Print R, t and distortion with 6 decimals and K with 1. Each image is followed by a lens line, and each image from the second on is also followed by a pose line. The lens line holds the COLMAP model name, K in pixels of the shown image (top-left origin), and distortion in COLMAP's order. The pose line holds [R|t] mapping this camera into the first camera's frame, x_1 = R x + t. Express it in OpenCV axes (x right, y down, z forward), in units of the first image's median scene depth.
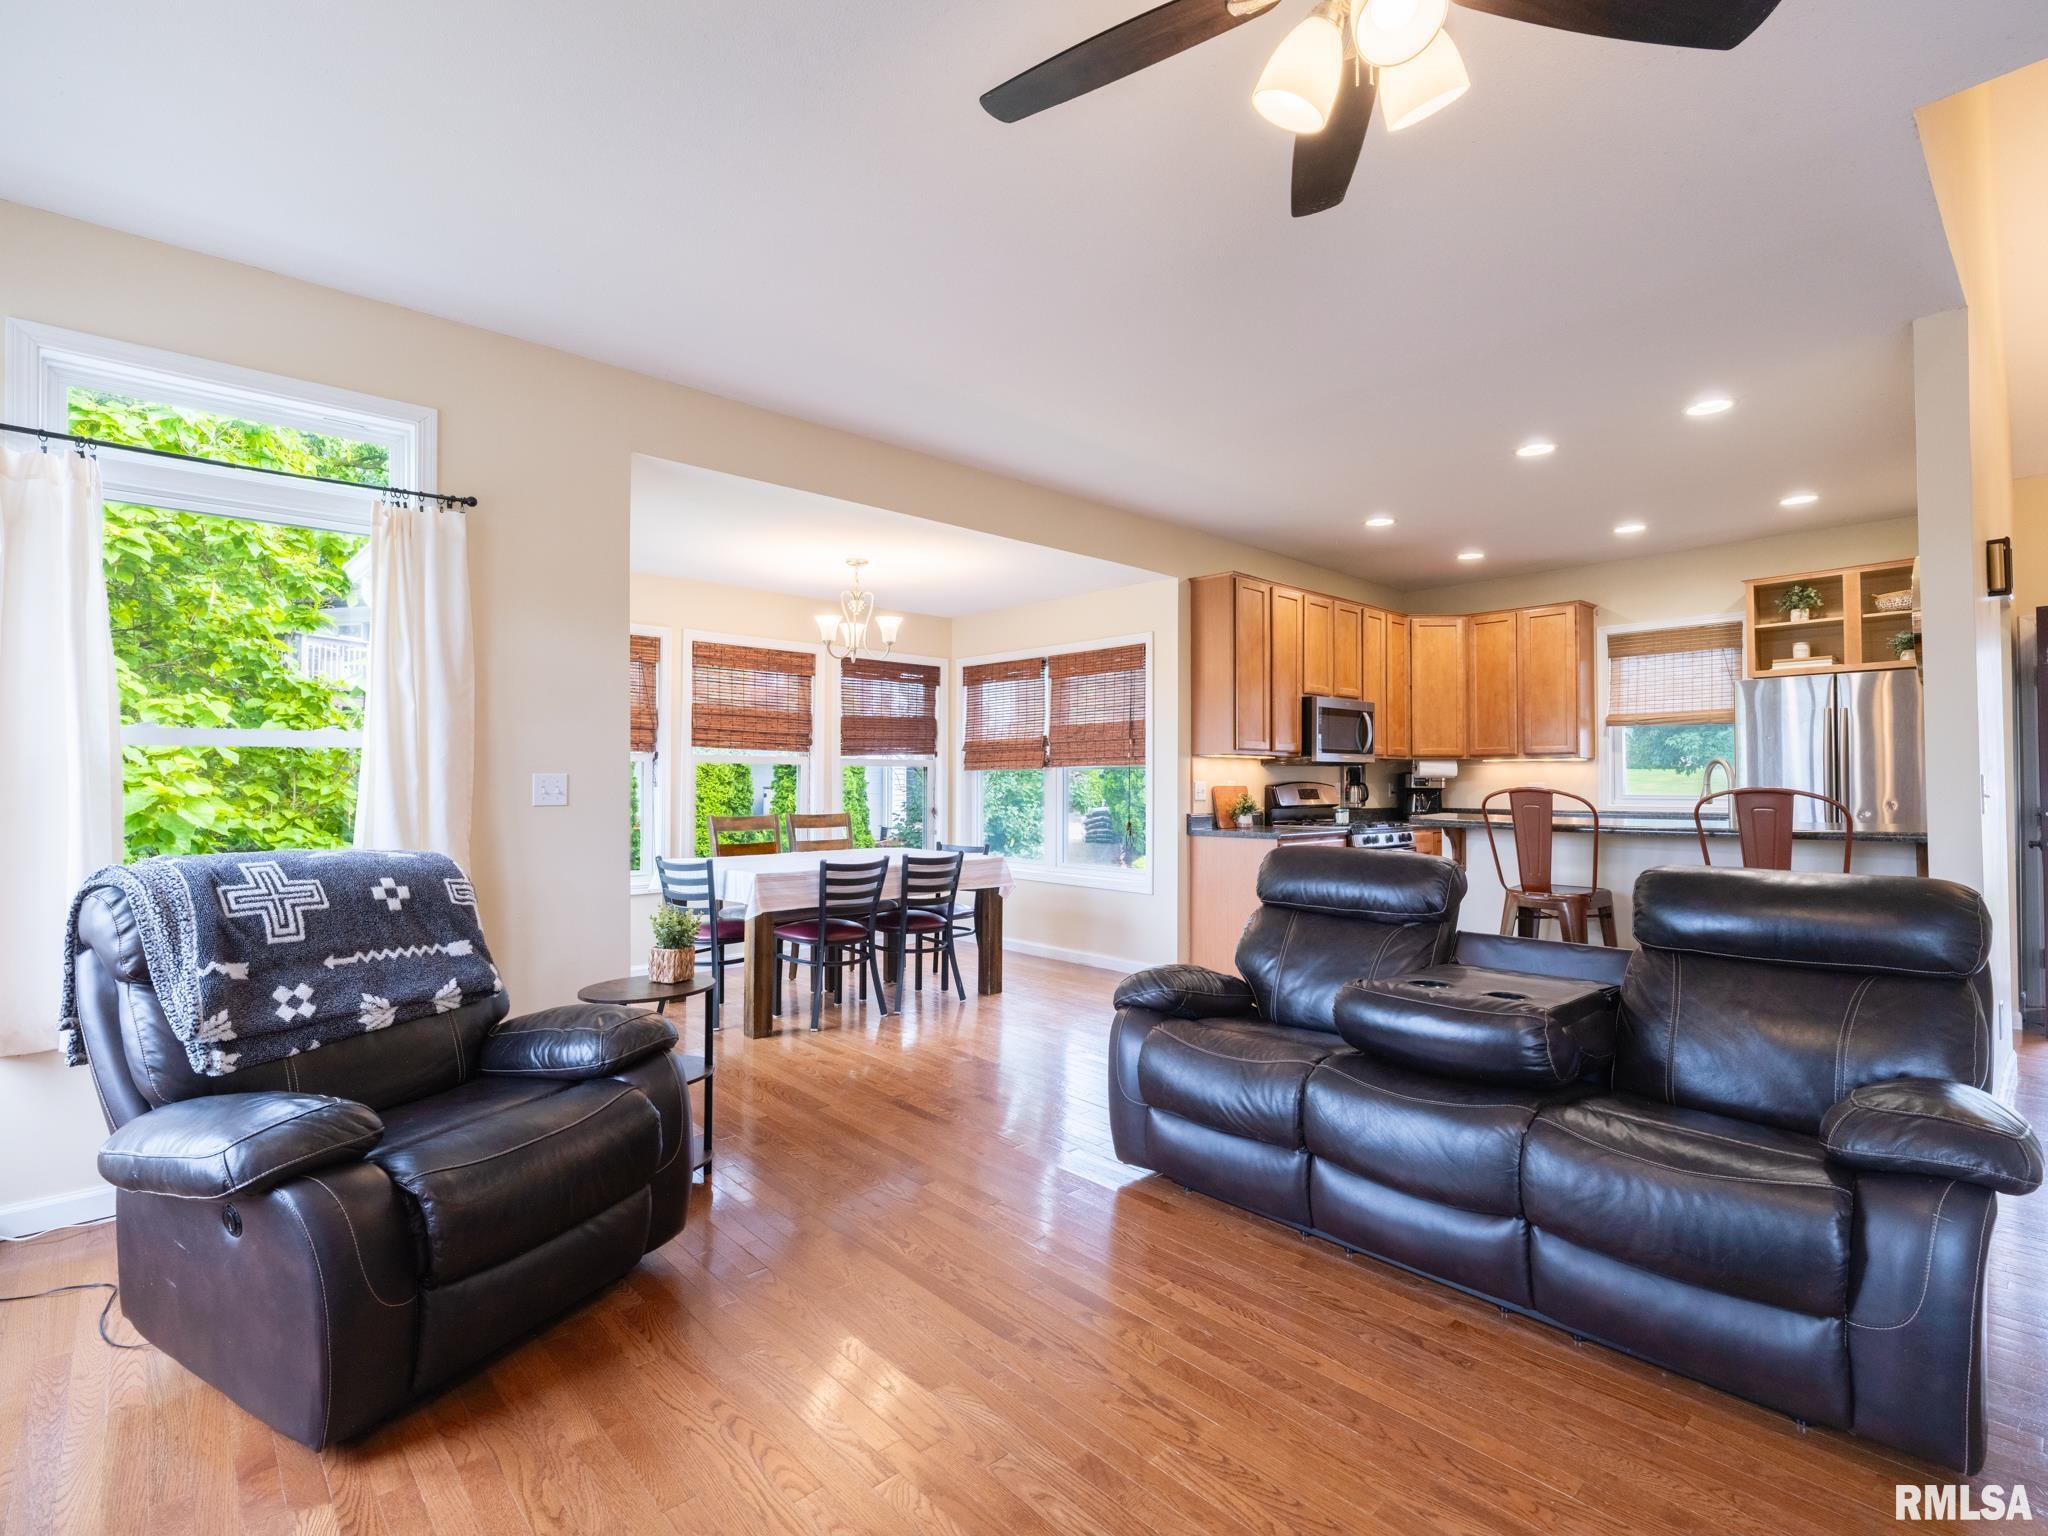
lens RADIAL K [[972.2, 0, 1020.3], [0, 972.2, 763.6], [0, 0, 1]] dist [-0.002735, 0.000350]
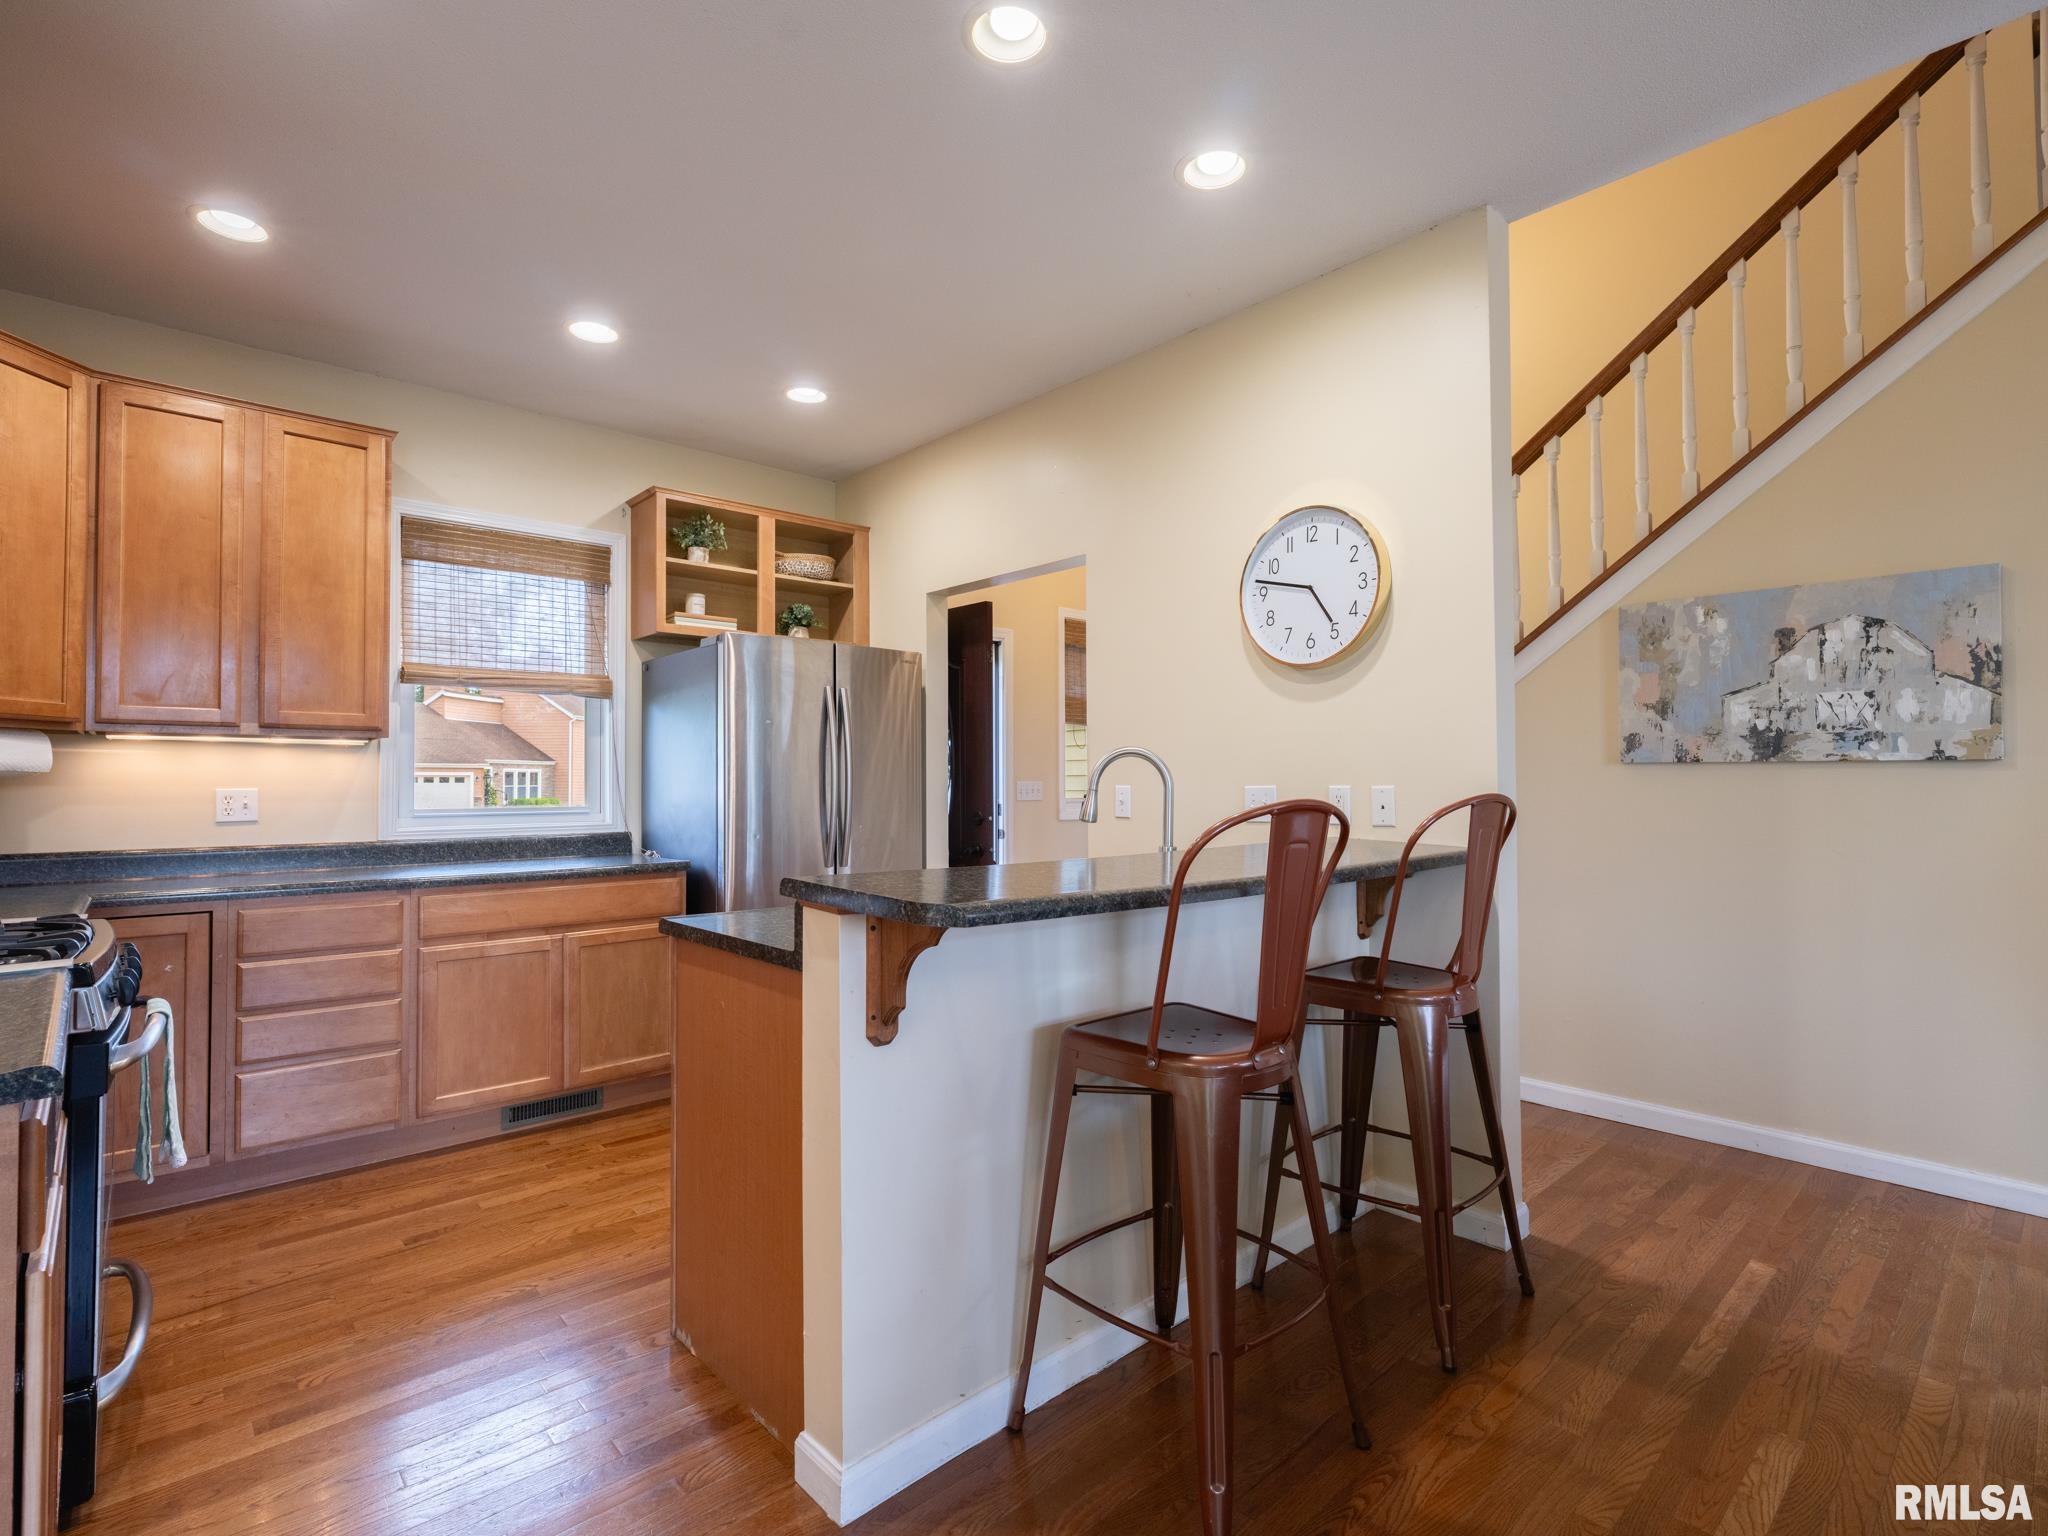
lens RADIAL K [[979.7, 0, 1024.0], [0, 979.7, 763.5], [0, 0, 1]] dist [-0.002768, 0.000350]
pose [[-0.004563, 0.020232, 0.999785, 0.069684], [-0.016691, 0.999654, -0.020306, 0.013012], [-0.999850, -0.016780, -0.004223, 0.744205]]
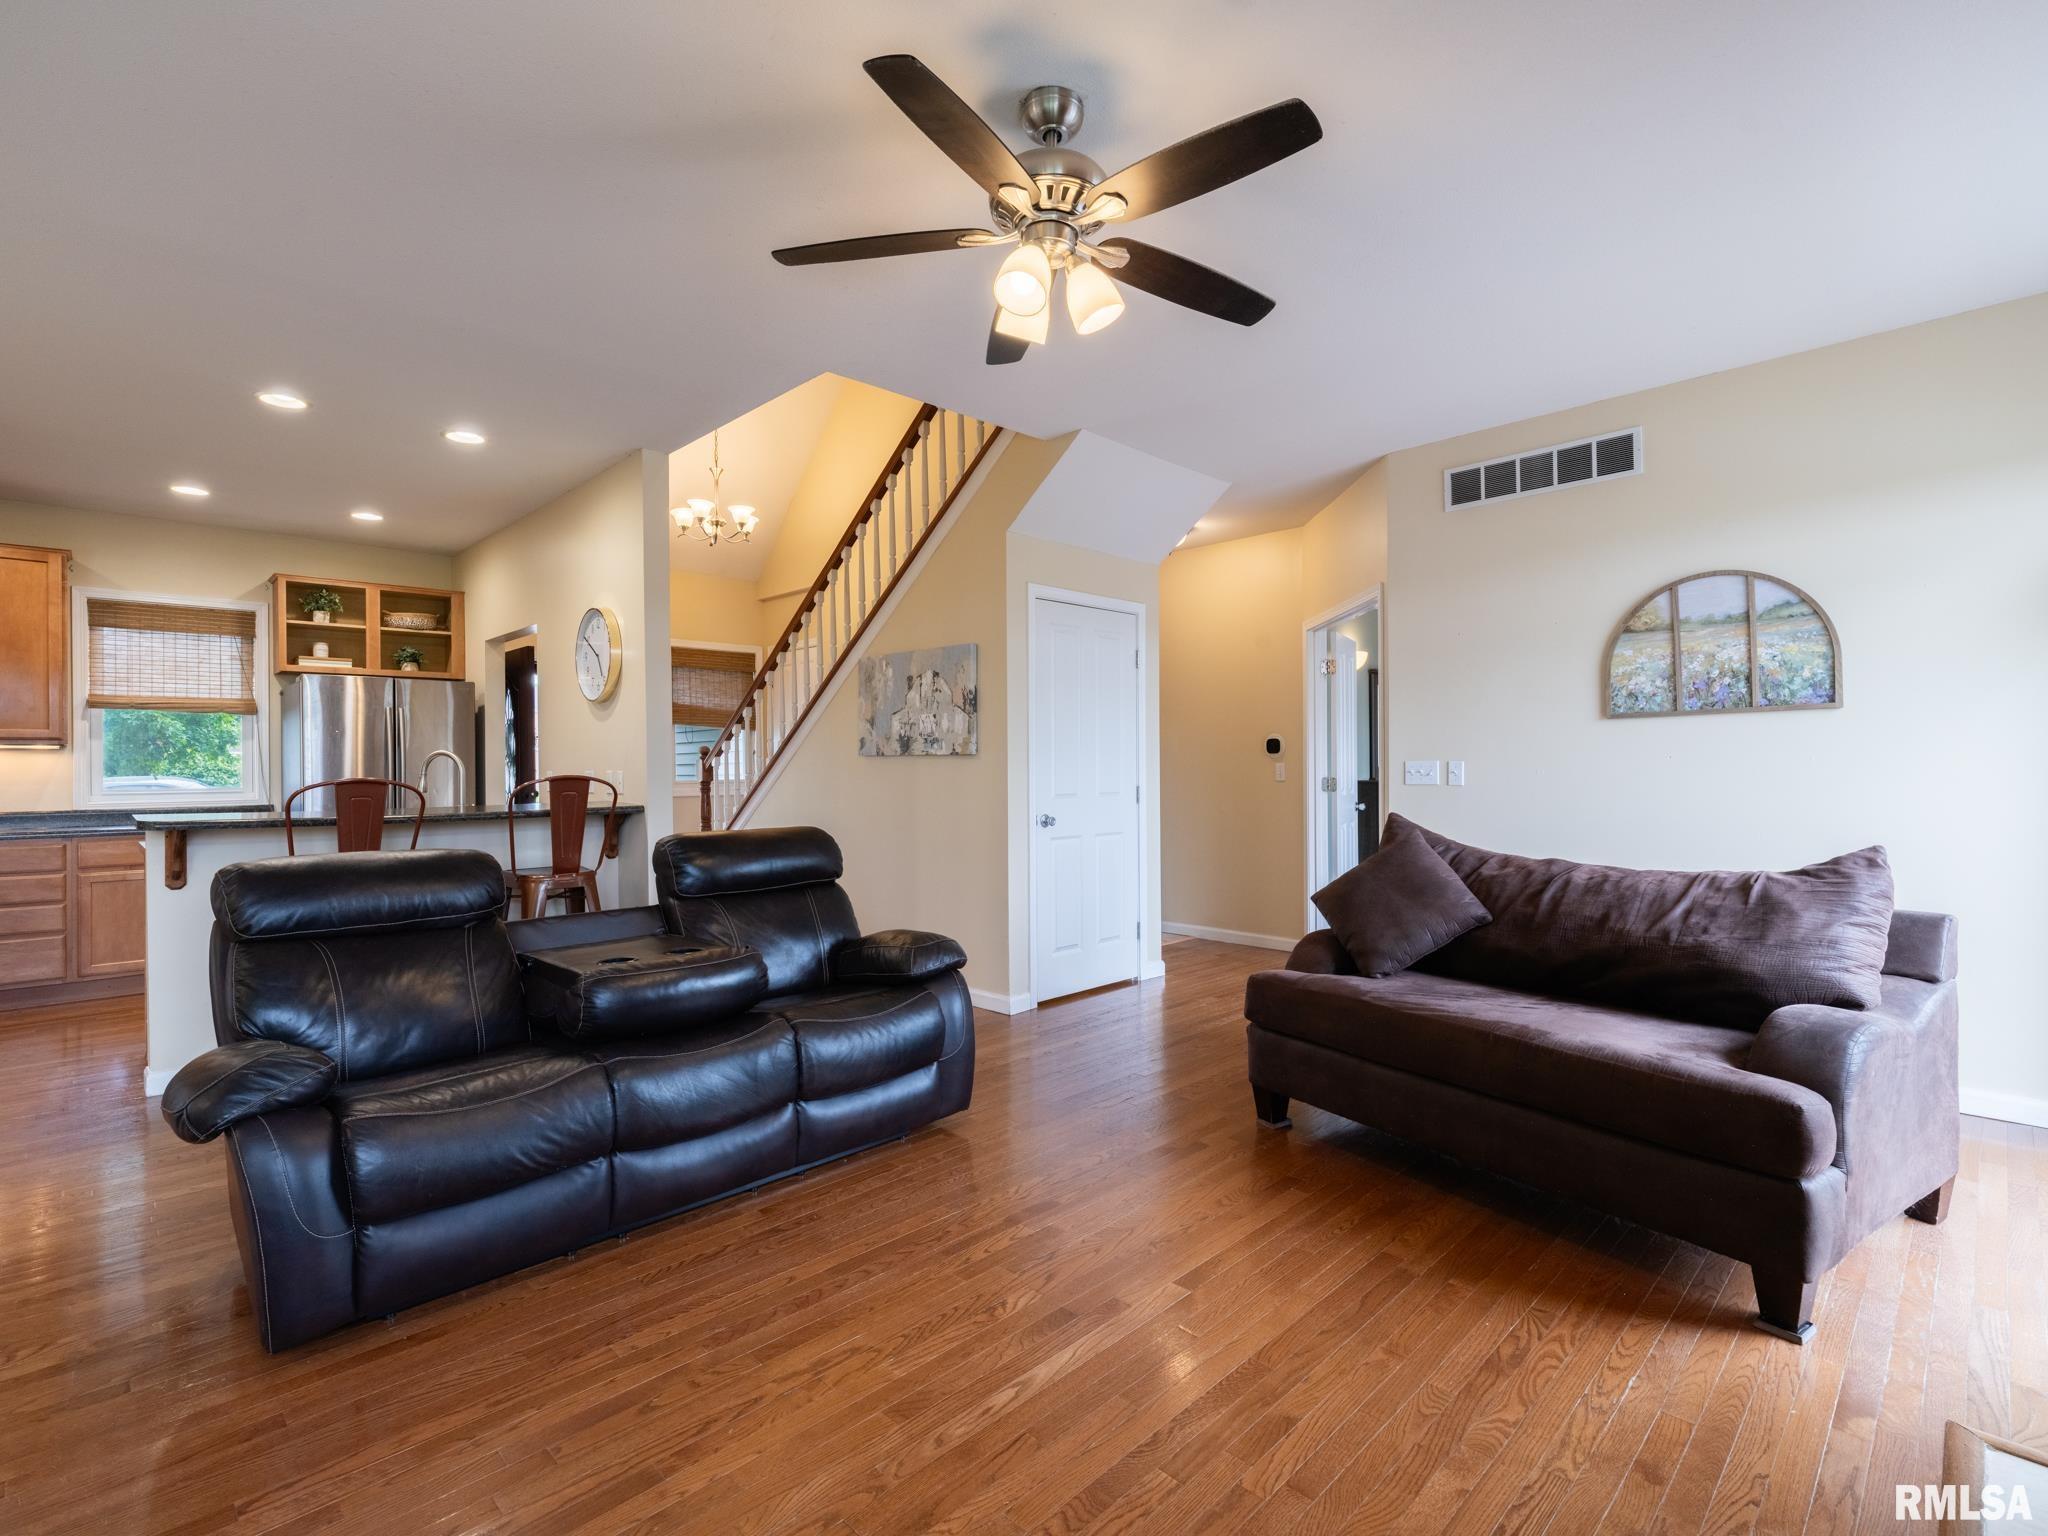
lens RADIAL K [[972.2, 0, 1020.3], [0, 972.2, 763.6], [0, 0, 1]] dist [-0.002735, 0.000350]
pose [[-0.039158, 0.004542, 0.999223, -0.289526], [-0.010649, 0.999931, -0.004963, 0.005468], [-0.999176, -0.010835, -0.039107, 0.266827]]
